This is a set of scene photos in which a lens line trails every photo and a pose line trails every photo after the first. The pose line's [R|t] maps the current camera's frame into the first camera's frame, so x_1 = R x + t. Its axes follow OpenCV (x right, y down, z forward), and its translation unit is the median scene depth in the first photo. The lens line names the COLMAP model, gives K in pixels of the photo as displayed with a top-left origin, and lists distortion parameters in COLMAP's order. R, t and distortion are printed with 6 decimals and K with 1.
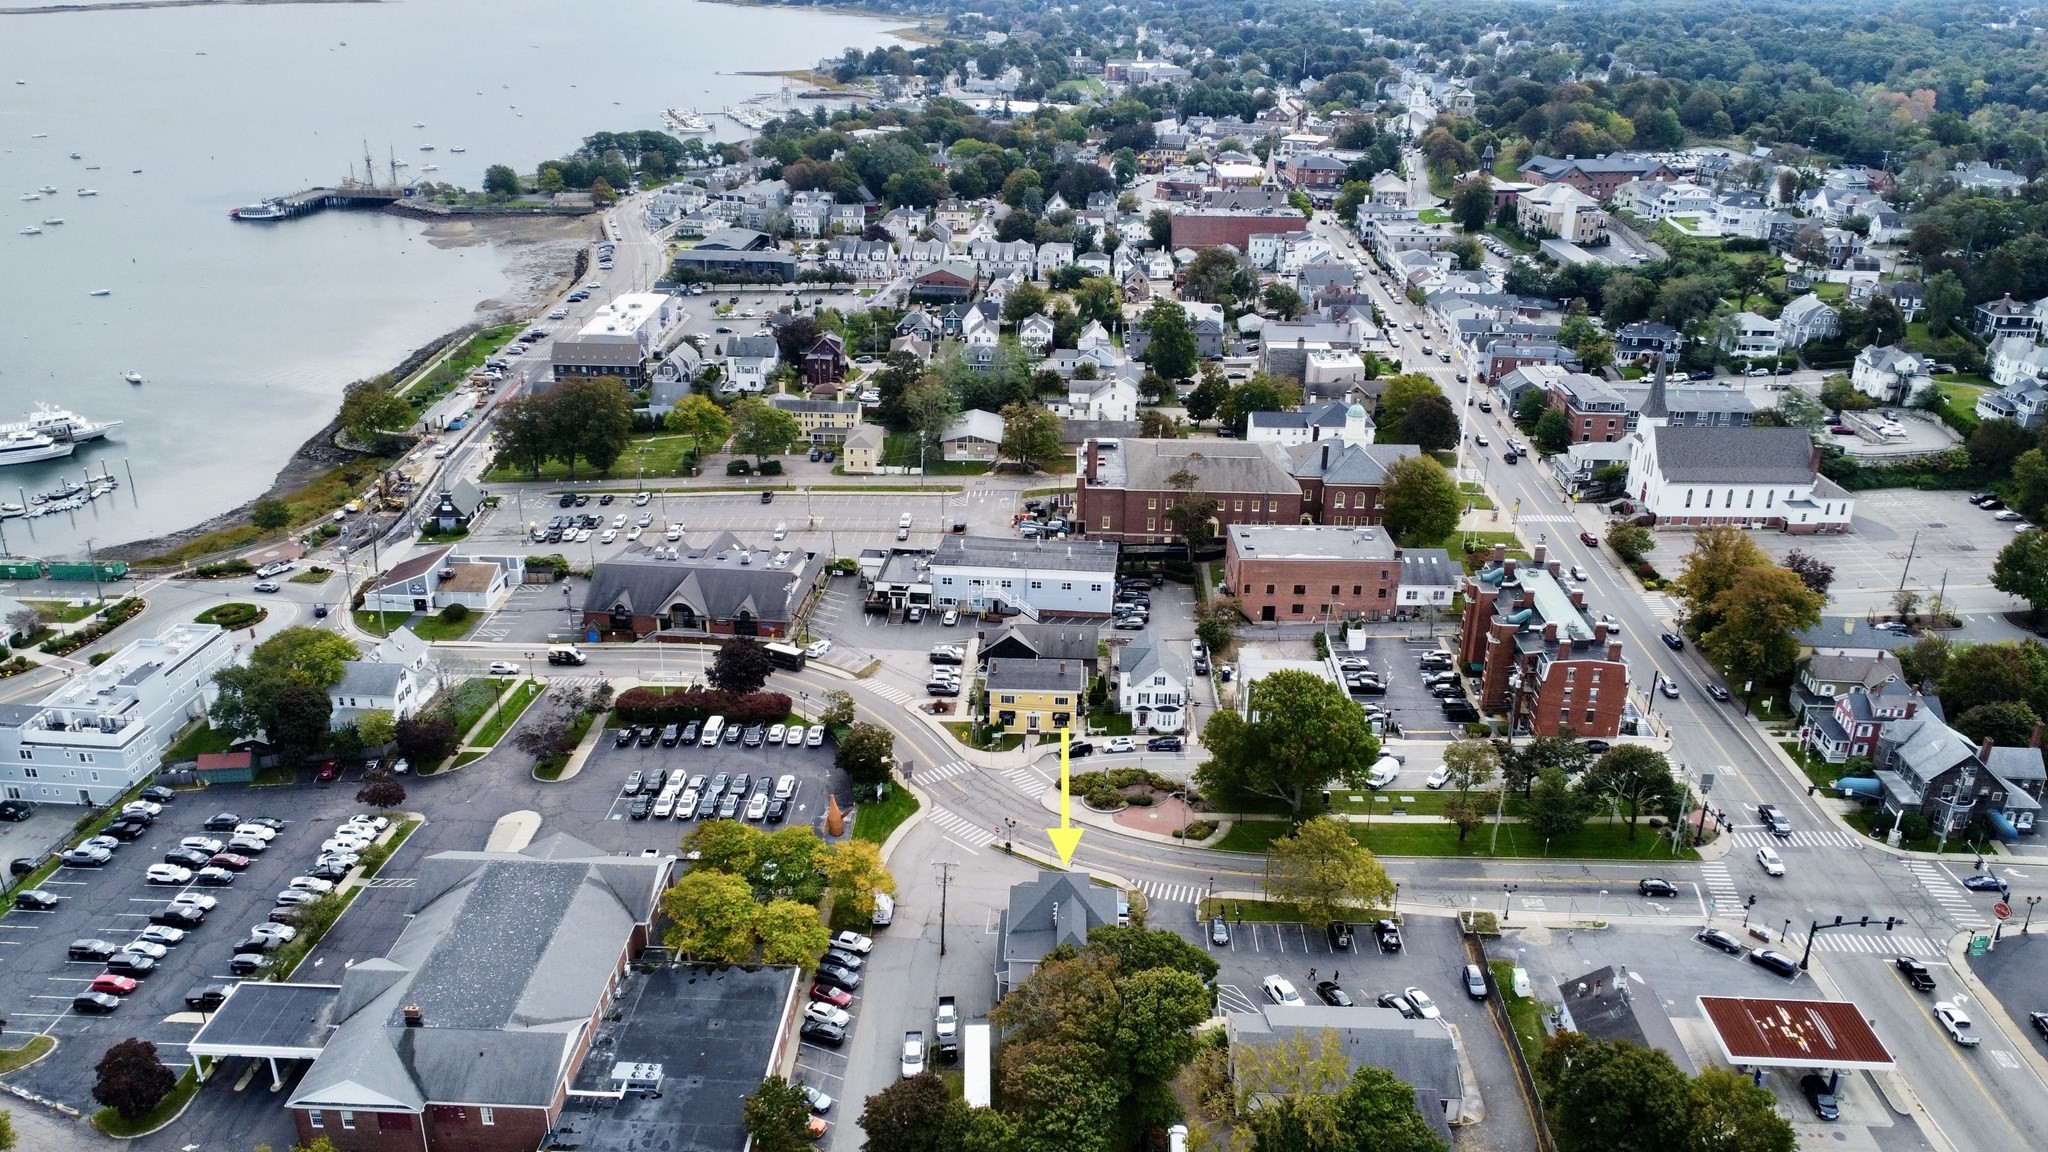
lens RADIAL K [[1533.2, 0, 1017.8], [0, 1533.2, 573.9], [0, 0, 1]] dist [-0.002284, -0.005367]
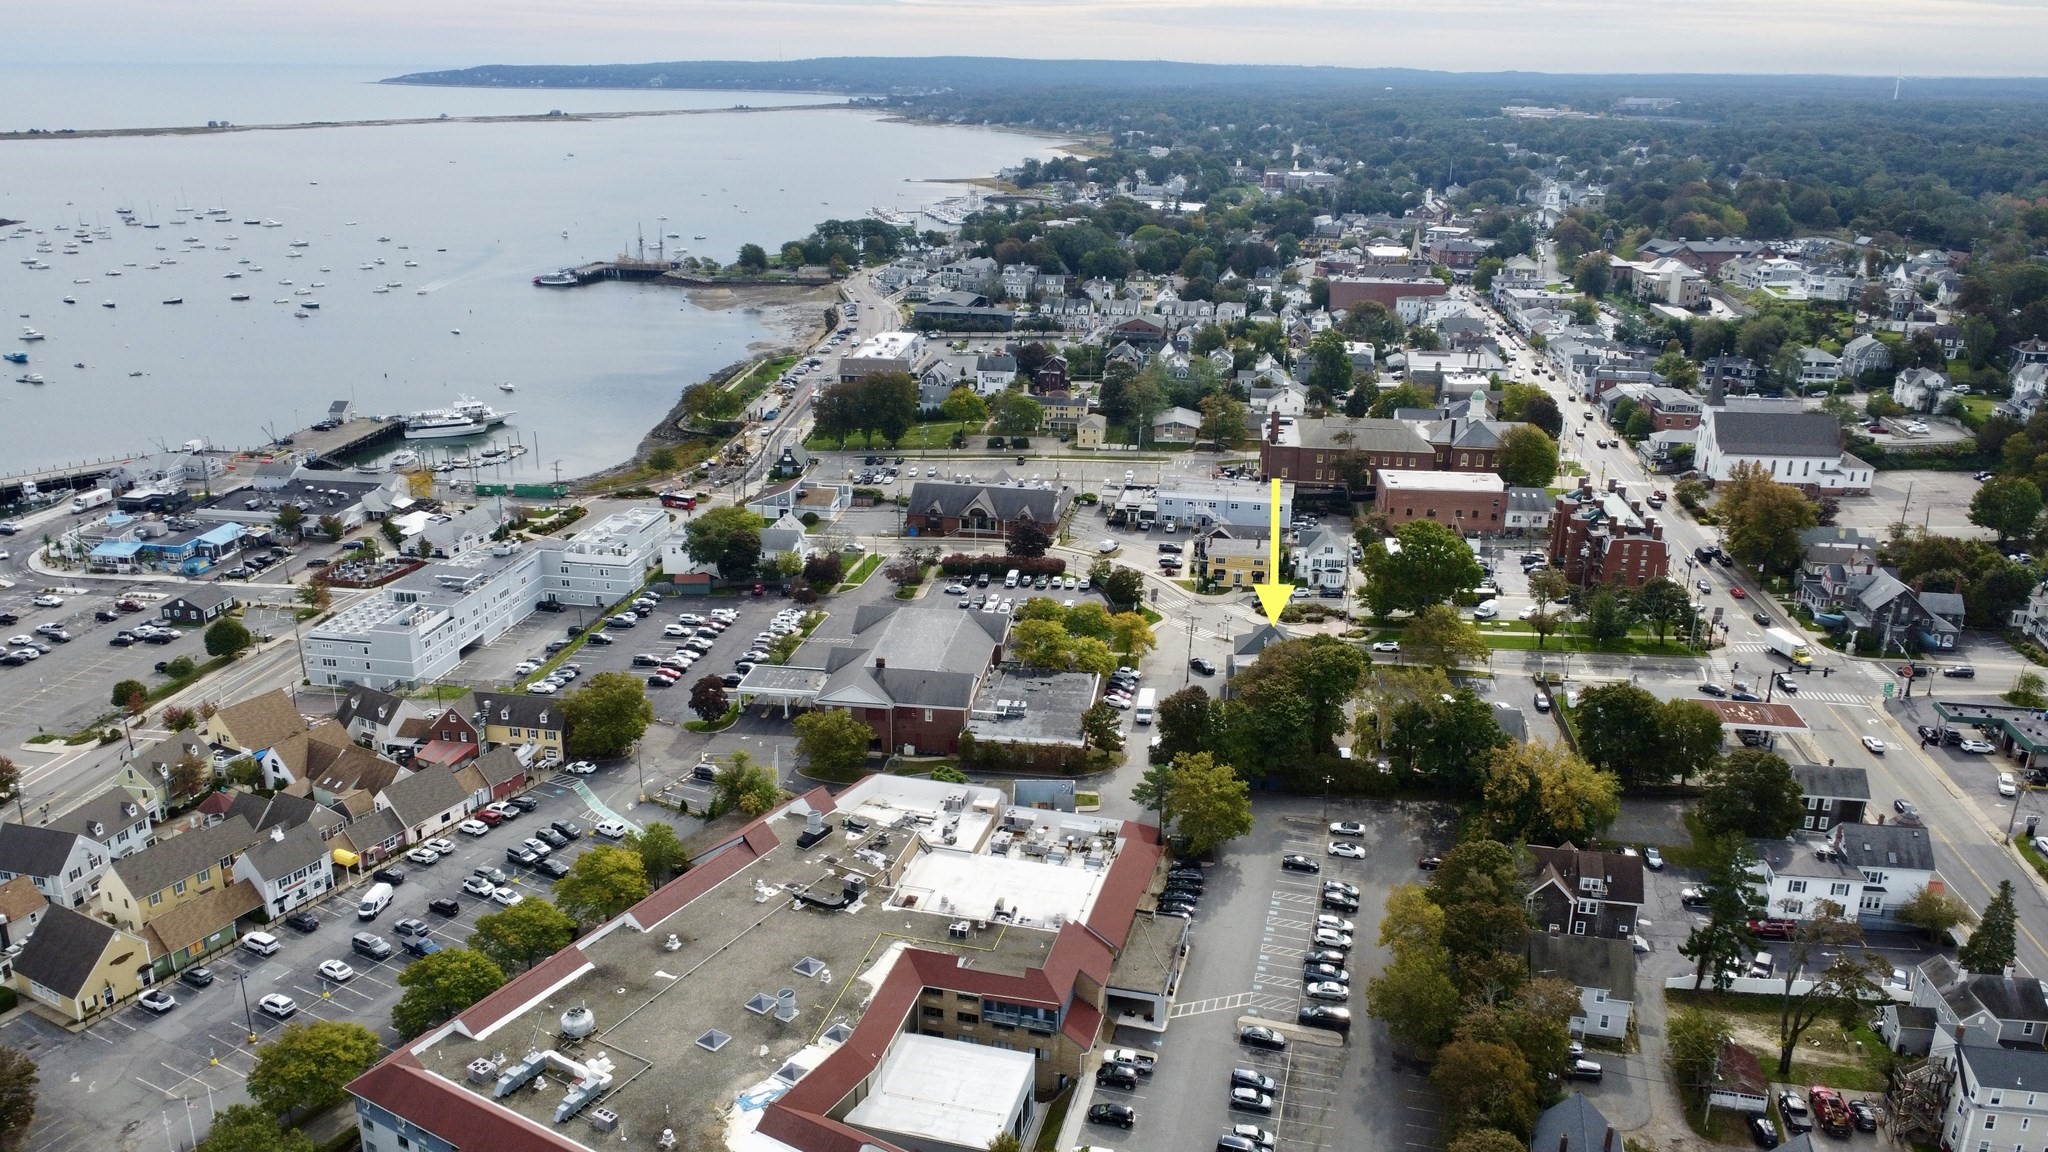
lens RADIAL K [[1547.8, 0, 1020.8], [0, 1547.8, 578.4], [0, 0, 1]] dist [-0.007813, -0.001470]
pose [[0.995936, 0.026561, -0.086059, -0.040061], [-0.032829, 0.996845, -0.072267, 0.124523], [0.083868, 0.074798, 0.993666, -0.263935]]
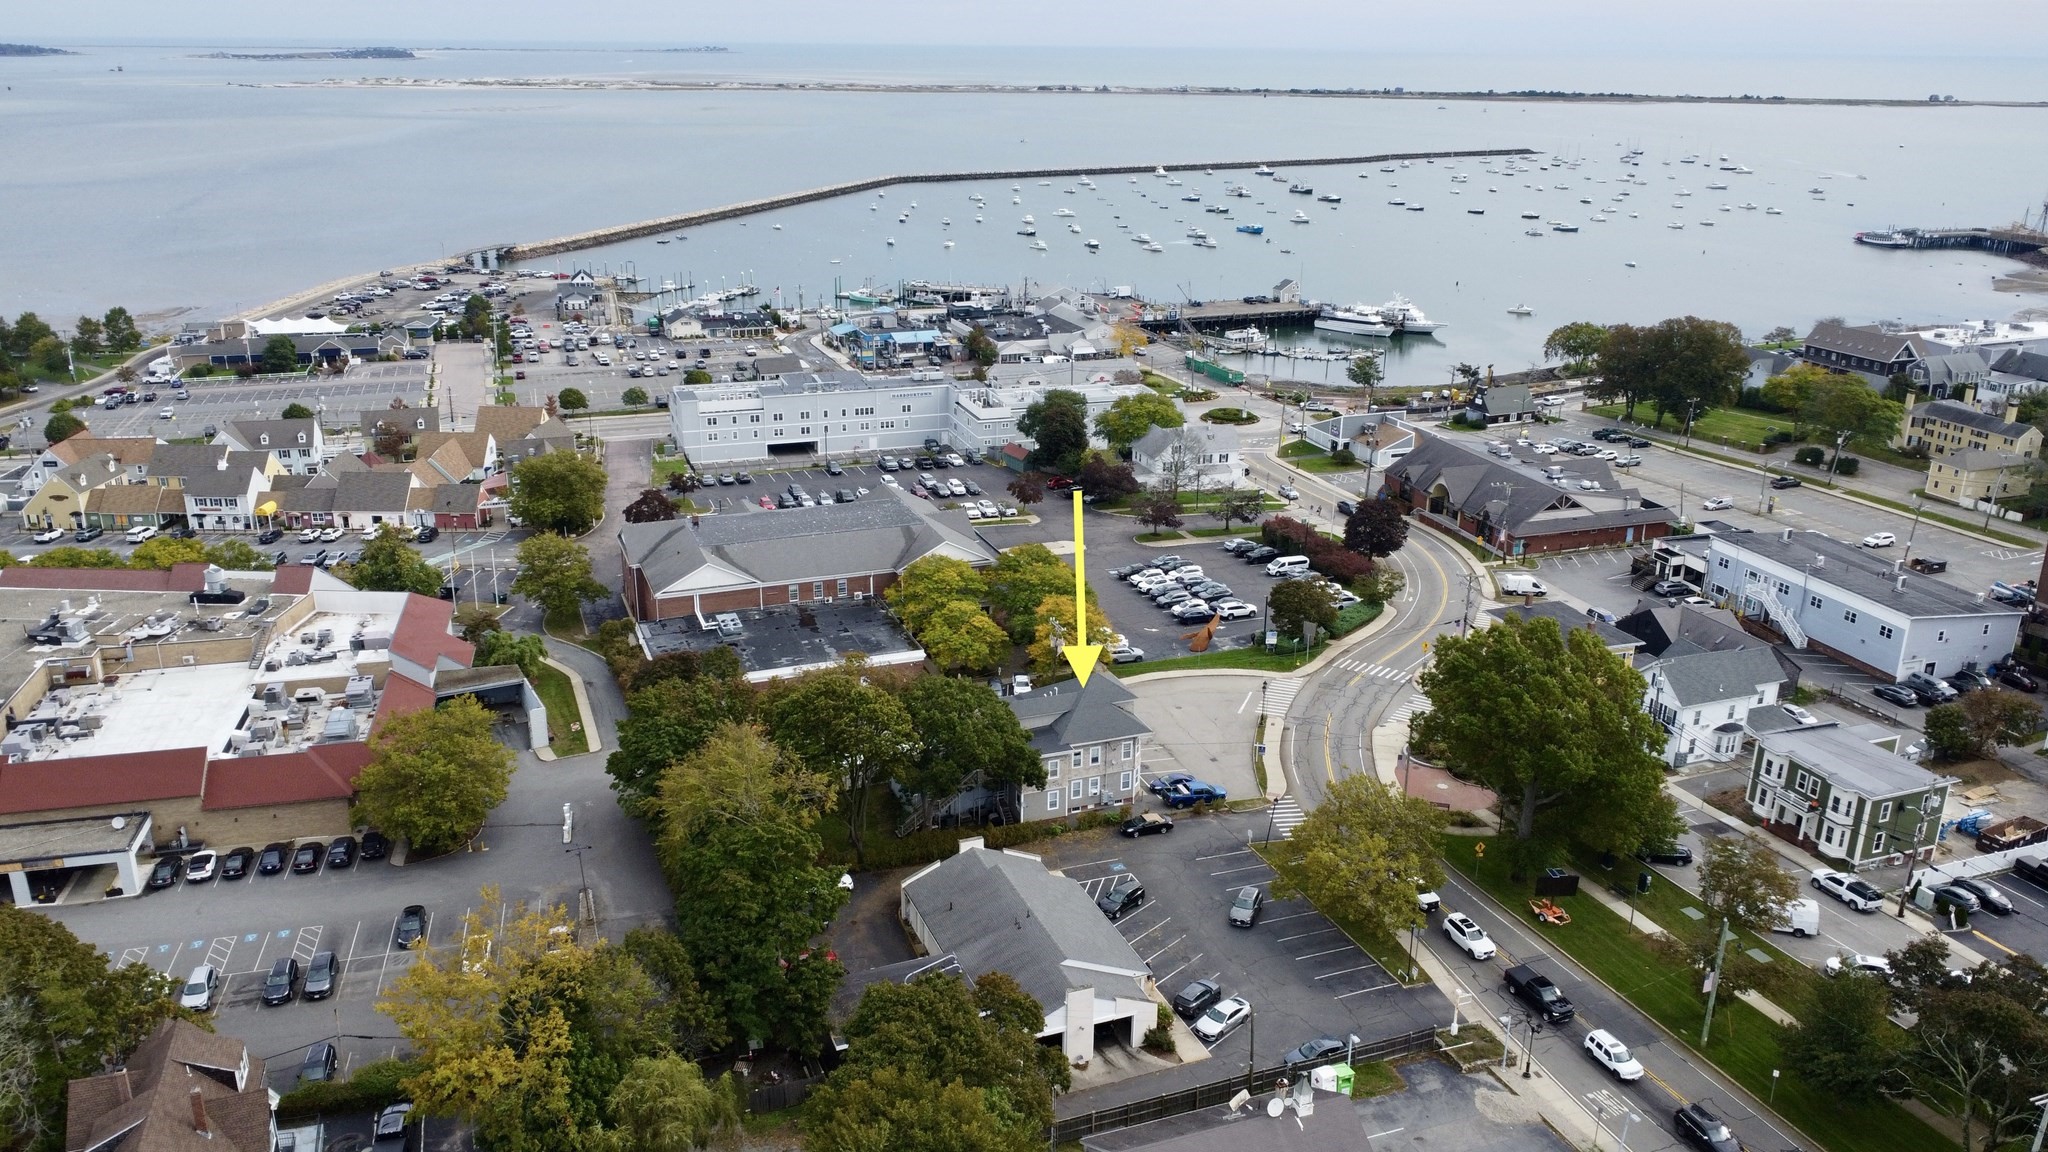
lens RADIAL K [[1547.8, 0, 1020.8], [0, 1547.8, 578.4], [0, 0, 1]] dist [-0.007813, -0.001470]
pose [[0.390128, 0.294474, -0.872402, 0.341656], [-0.359986, 0.920846, 0.149844, 0.015737], [0.847473, 0.255595, 0.465254, 0.254123]]
